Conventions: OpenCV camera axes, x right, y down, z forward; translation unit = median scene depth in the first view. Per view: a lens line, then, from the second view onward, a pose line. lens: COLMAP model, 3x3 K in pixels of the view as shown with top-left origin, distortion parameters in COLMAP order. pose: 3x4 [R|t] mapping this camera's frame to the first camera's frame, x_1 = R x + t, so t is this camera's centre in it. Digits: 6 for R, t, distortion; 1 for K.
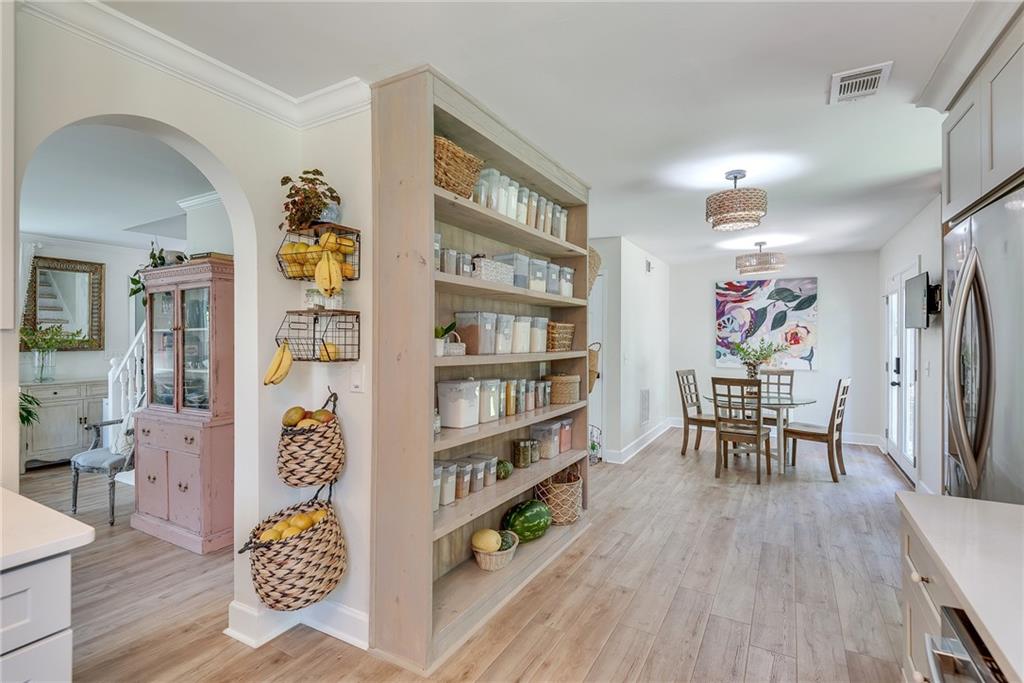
lens RADIAL K [[480.2, 0, 510.4], [0, 480.2, 339.2], [0, 0, 1]] dist [0.012050, -0.007726]
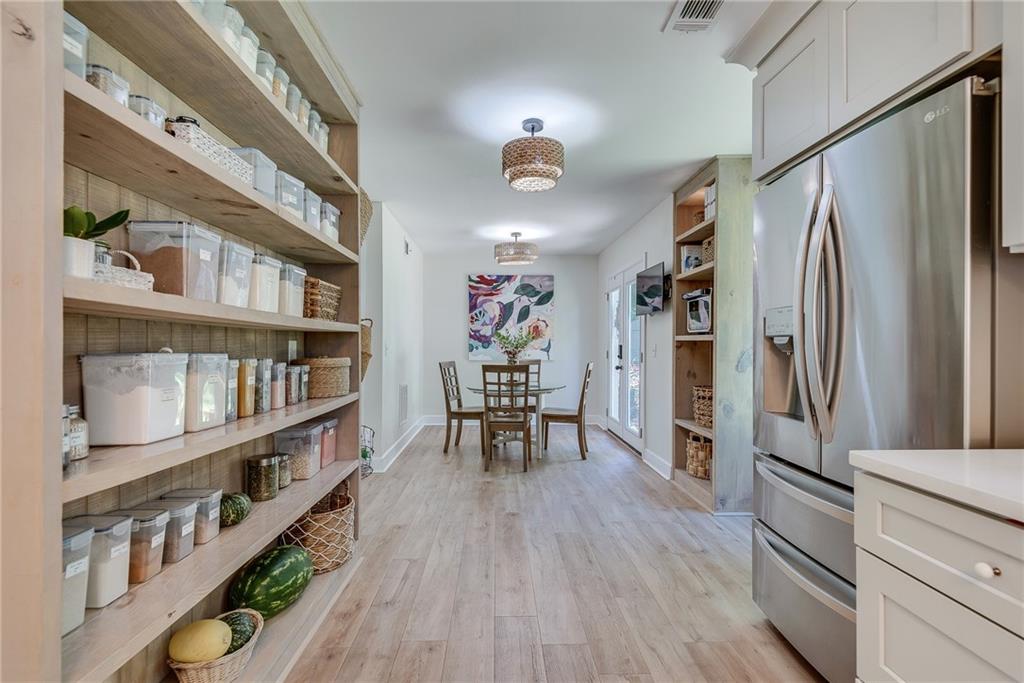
lens RADIAL K [[480.2, 0, 515.5], [0, 480.2, 343.0], [0, 0, 1]] dist [0.012050, -0.007726]
pose [[0.849876, -0.003057, 0.526974, -0.026623], [0.004844, 0.999986, -0.002011, 0.058728], [-0.526960, 0.004261, 0.849879, 0.263170]]
